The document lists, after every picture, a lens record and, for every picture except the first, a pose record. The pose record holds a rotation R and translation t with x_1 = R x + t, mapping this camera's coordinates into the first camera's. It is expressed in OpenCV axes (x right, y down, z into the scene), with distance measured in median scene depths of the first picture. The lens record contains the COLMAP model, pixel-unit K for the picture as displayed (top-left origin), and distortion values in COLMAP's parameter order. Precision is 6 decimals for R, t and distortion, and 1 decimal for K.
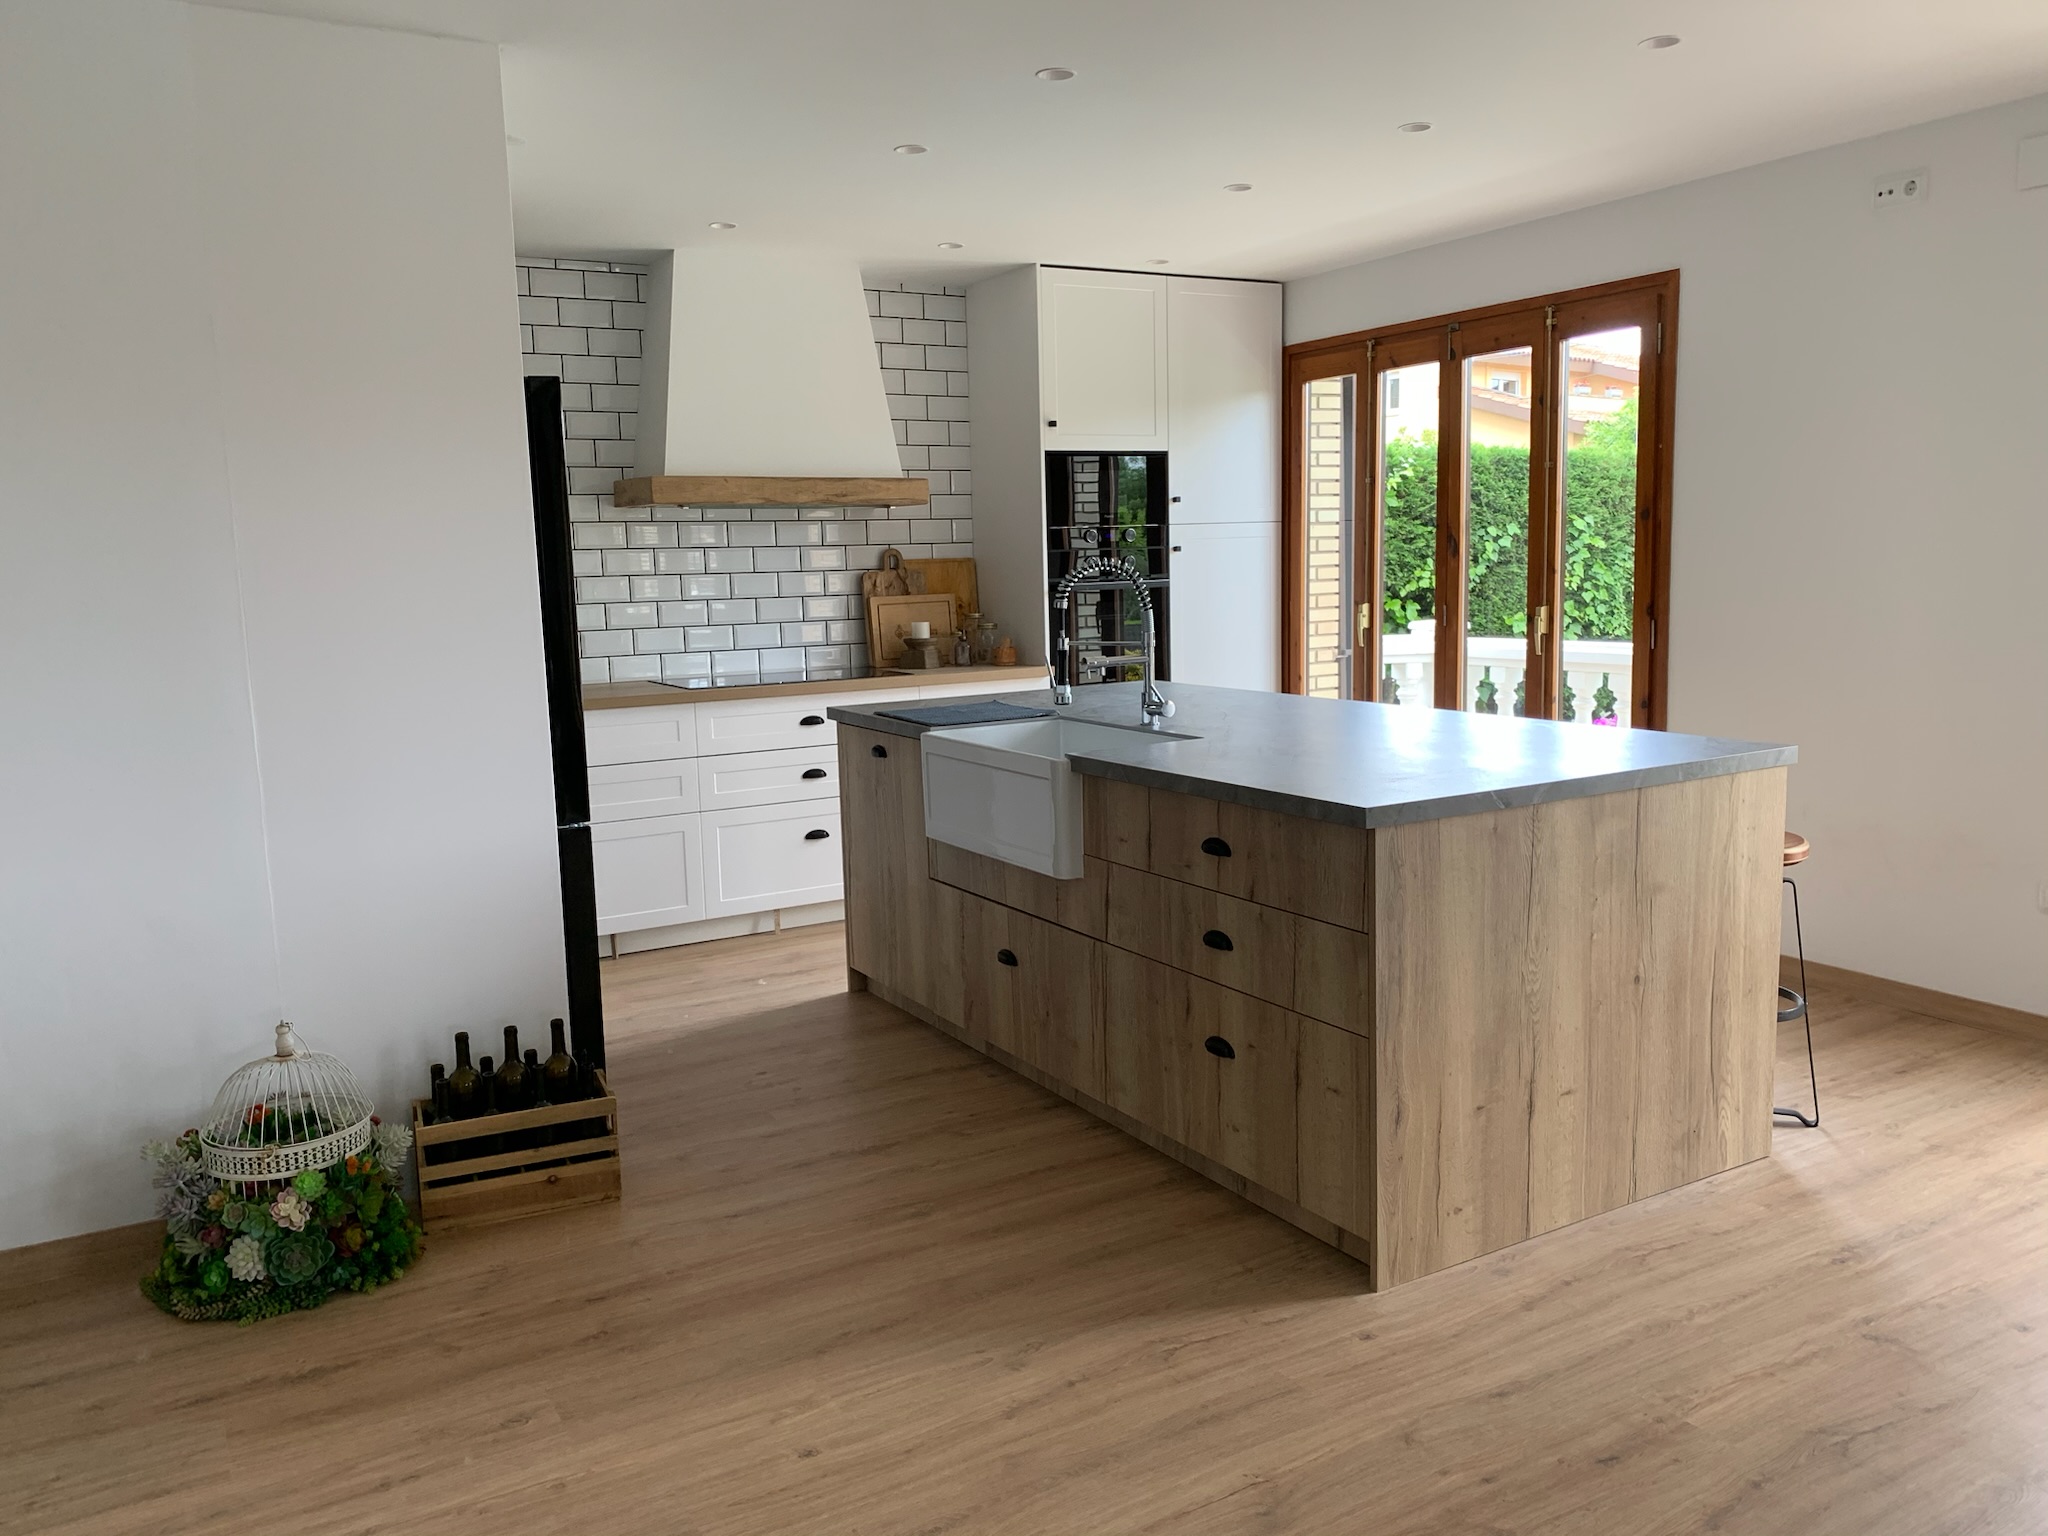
lens RADIAL K [[1543.6, 0, 1024.0], [0, 1543.6, 768.0], [0, 0, 1]] dist [0.101473, 0.000786]
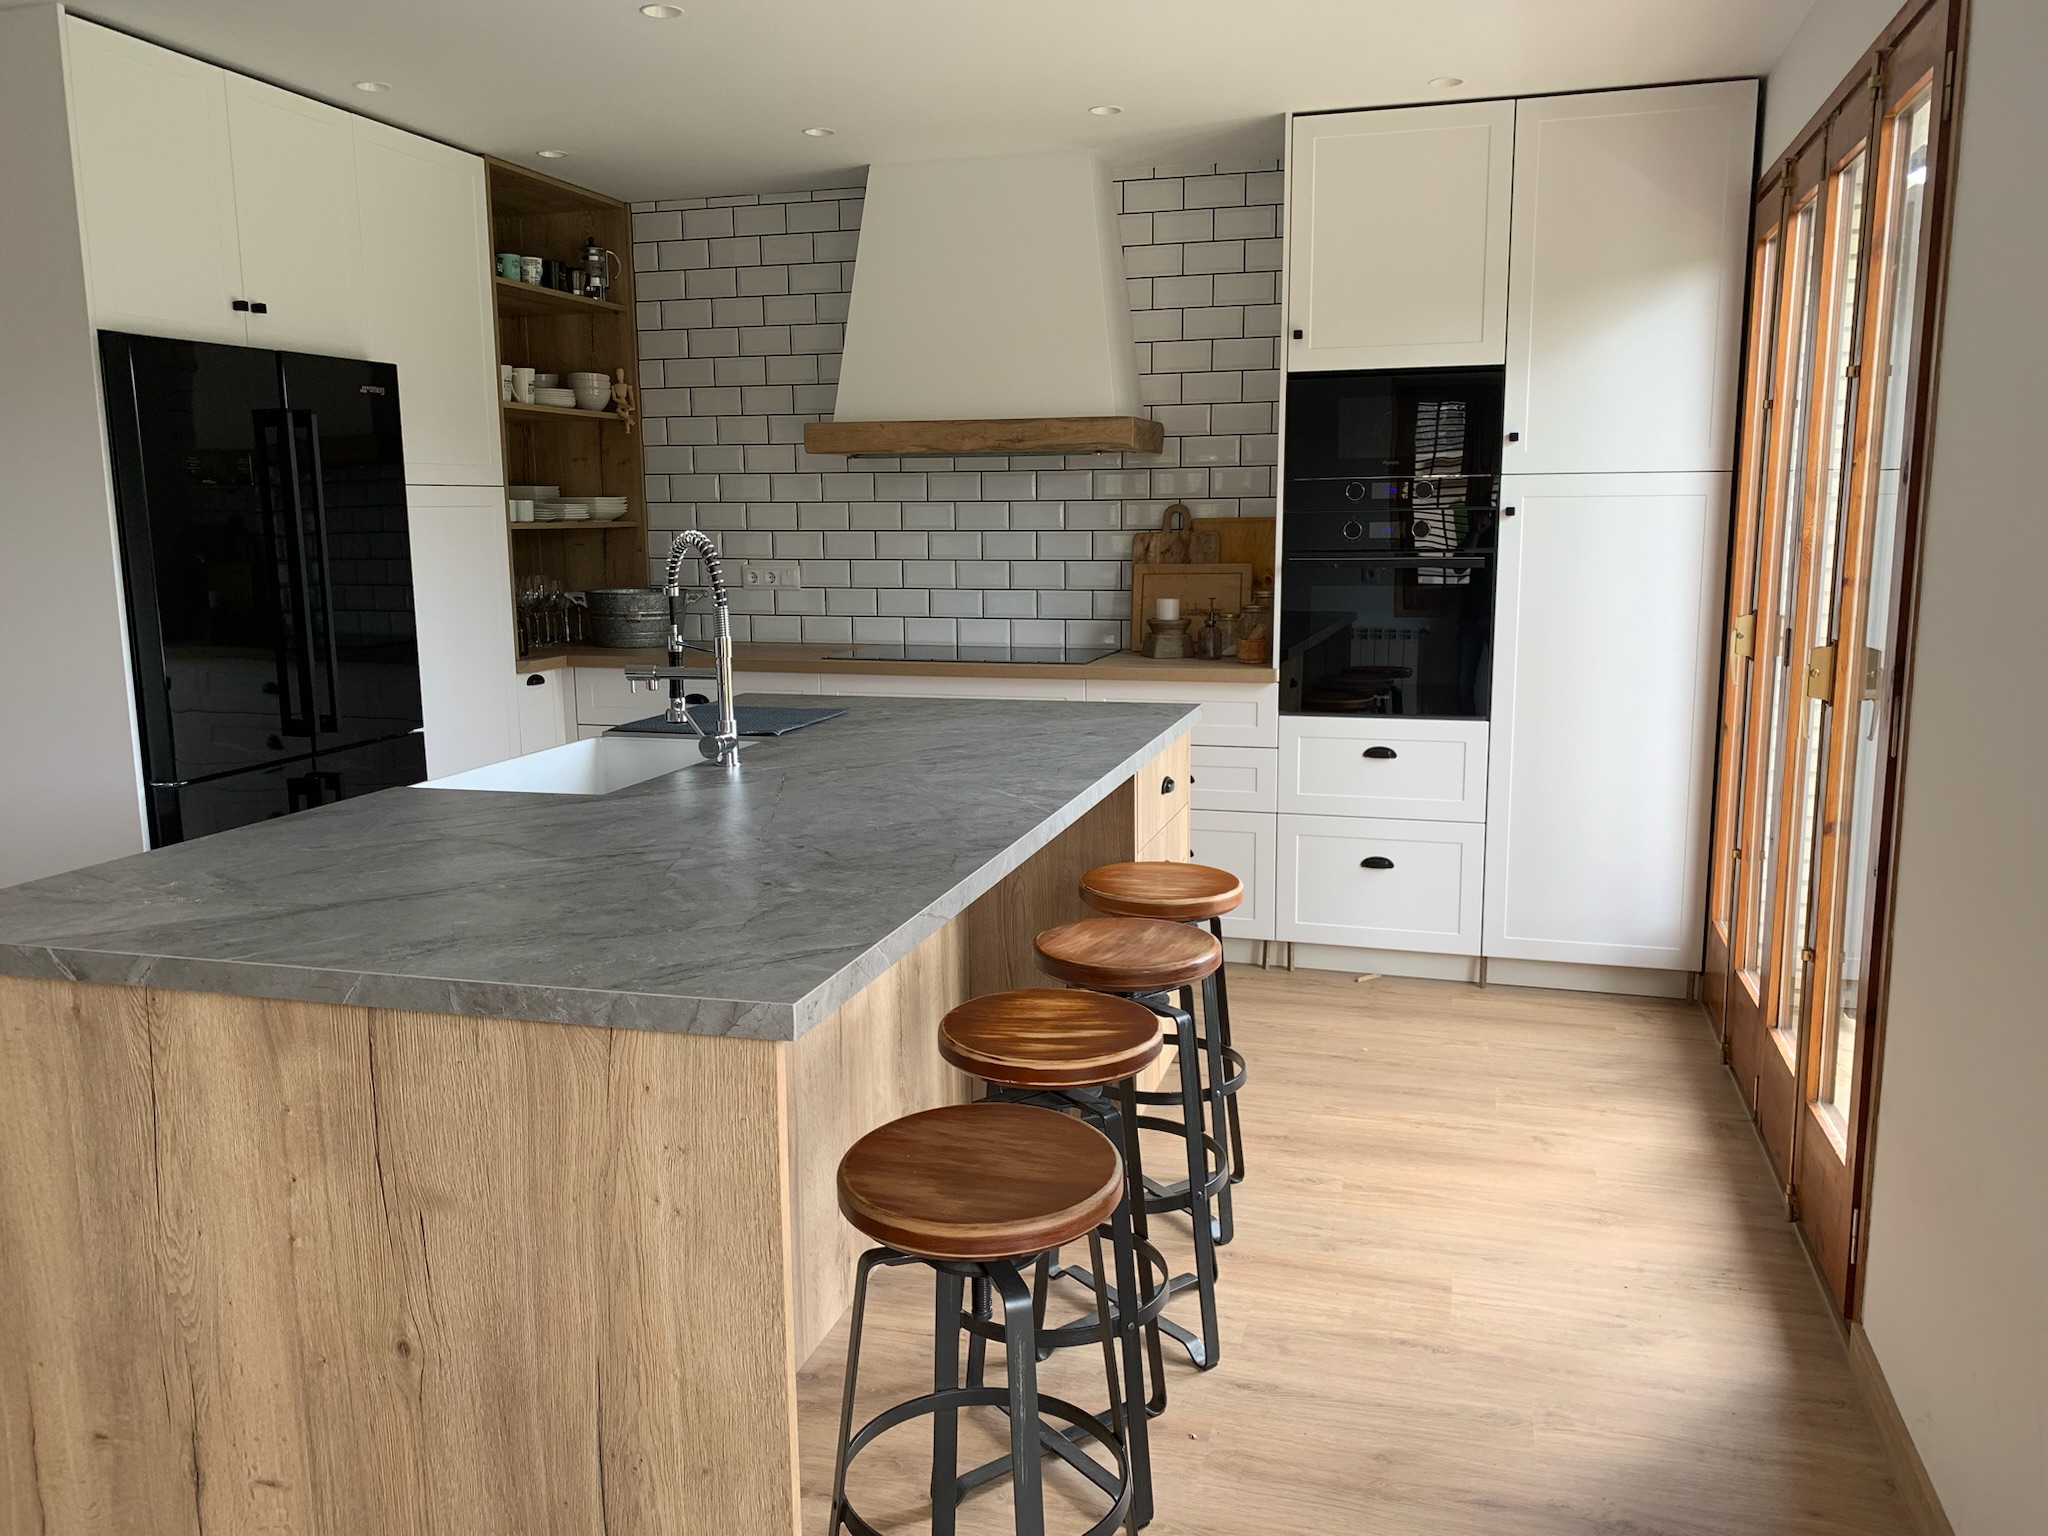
lens RADIAL K [[1552.4, 0, 1024.0], [0, 1552.4, 768.0], [0, 0, 1]] dist [0.007102, 0.005116]
pose [[0.675745, 0.139820, -0.723754, 0.526367], [-0.109628, 0.989989, 0.088898, -0.080101], [0.728938, 0.019271, 0.684308, 0.457929]]
